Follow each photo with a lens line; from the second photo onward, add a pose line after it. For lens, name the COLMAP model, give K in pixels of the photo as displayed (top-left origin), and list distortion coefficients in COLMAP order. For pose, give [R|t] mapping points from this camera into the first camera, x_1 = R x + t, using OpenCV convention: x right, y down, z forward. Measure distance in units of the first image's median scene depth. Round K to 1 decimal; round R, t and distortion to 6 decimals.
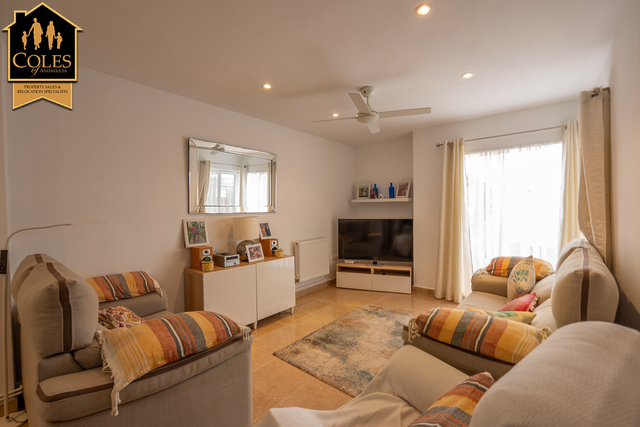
lens RADIAL K [[272.5, 0, 321.3], [0, 272.5, 213.5], [0, 0, 1]] dist [-0.002603, -0.000774]
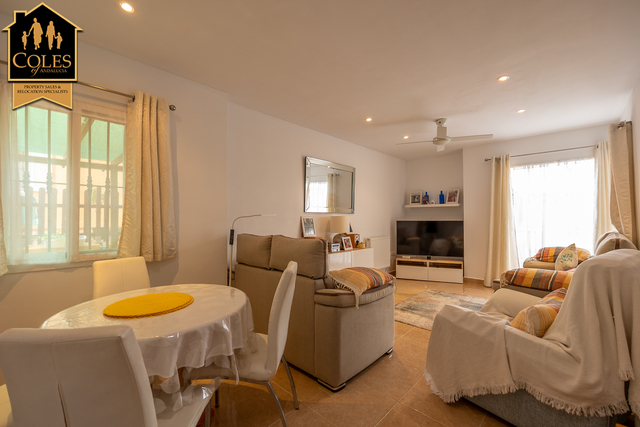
lens RADIAL K [[272.5, 0, 318.8], [0, 272.5, 213.6], [0, 0, 1]] dist [-0.002603, -0.000774]
pose [[0.998338, 0.007449, -0.057140, -0.310594], [-0.009534, 0.999295, -0.036315, 0.051076], [0.056830, 0.036799, 0.997705, -0.313988]]
